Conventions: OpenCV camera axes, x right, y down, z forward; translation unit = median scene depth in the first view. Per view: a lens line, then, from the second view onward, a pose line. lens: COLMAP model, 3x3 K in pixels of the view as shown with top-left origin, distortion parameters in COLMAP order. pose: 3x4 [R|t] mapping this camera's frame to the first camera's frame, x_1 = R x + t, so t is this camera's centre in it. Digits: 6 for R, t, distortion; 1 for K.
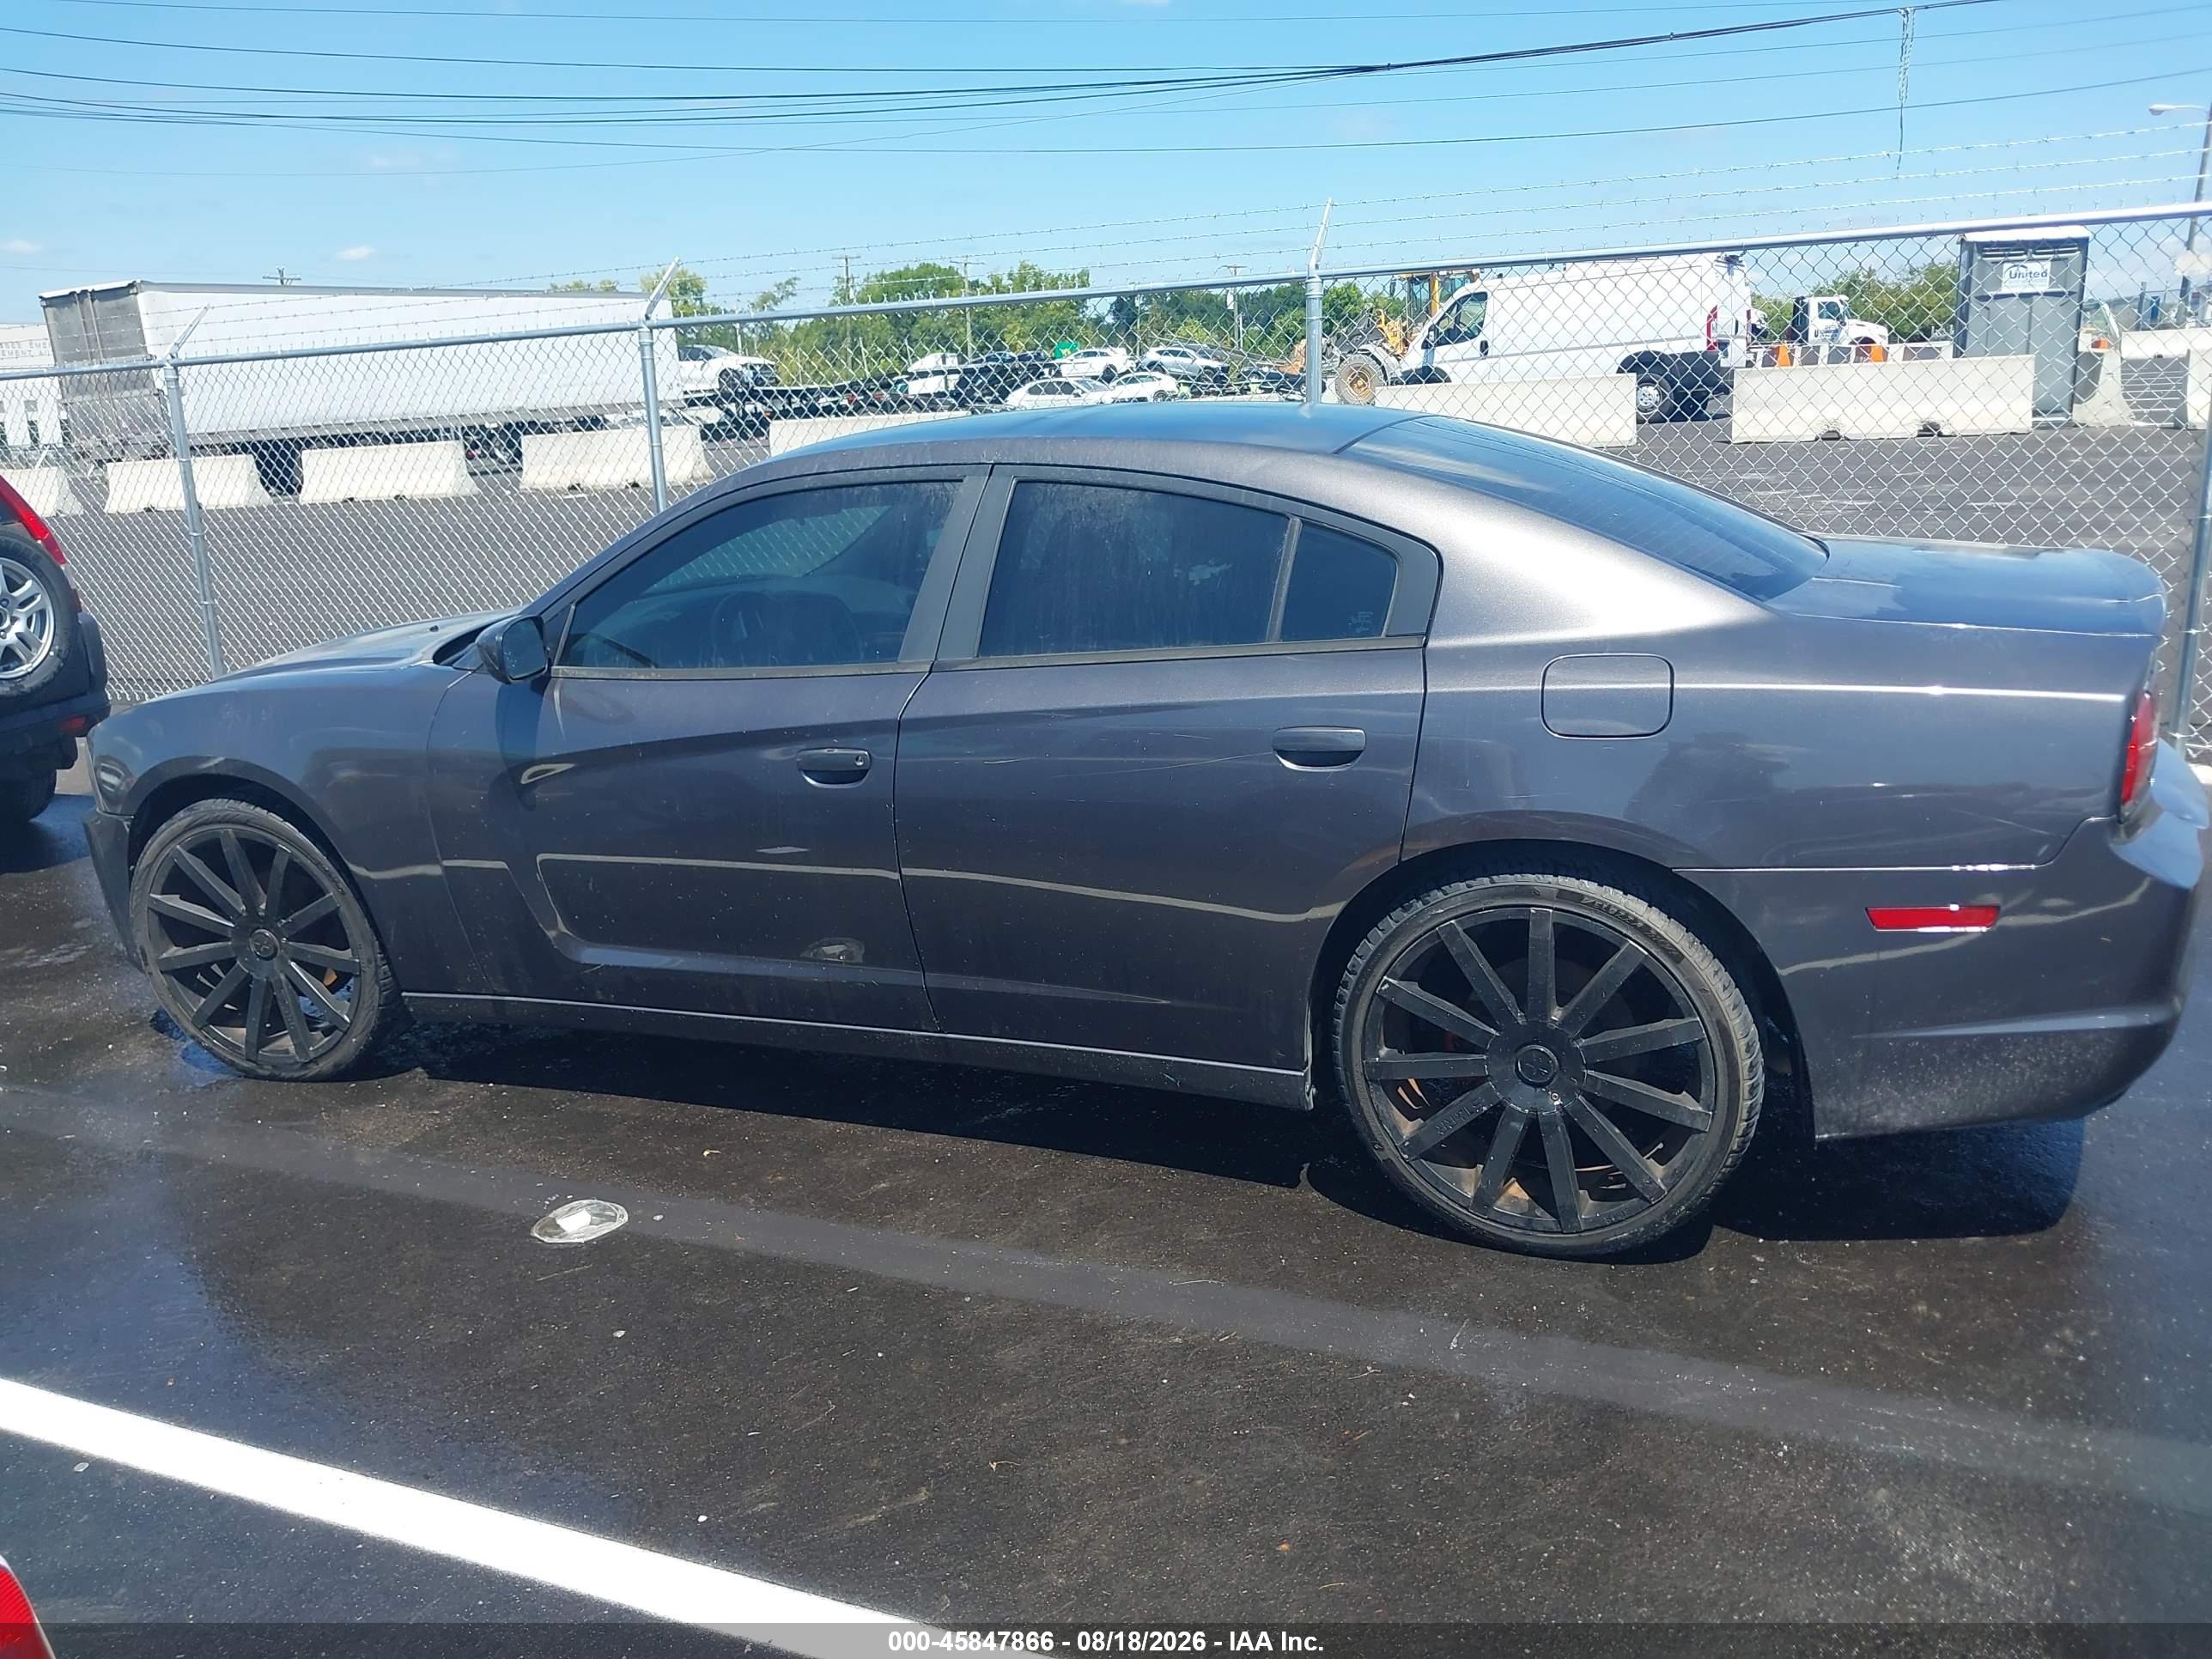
lens RADIAL K [[1763.7, 0, 1021.7], [0, 1763.7, 824.6], [0, 0, 1]] dist [0.130599, -0.315261]
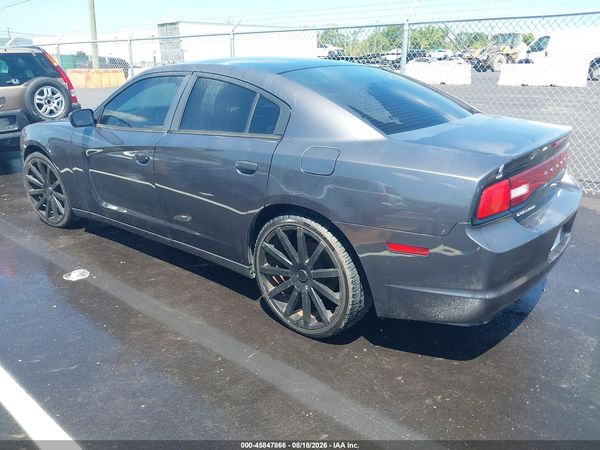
lens RADIAL K [[467.1, 0, 300.0], [0, 467.1, 225.0], [0, 0, 1]] dist [0.004646, -0.009558]
pose [[0.959358, 0.134962, -0.247825, 0.461785], [-0.108889, 0.987248, 0.116120, -0.047626], [0.260337, -0.084415, 0.961821, 0.206794]]
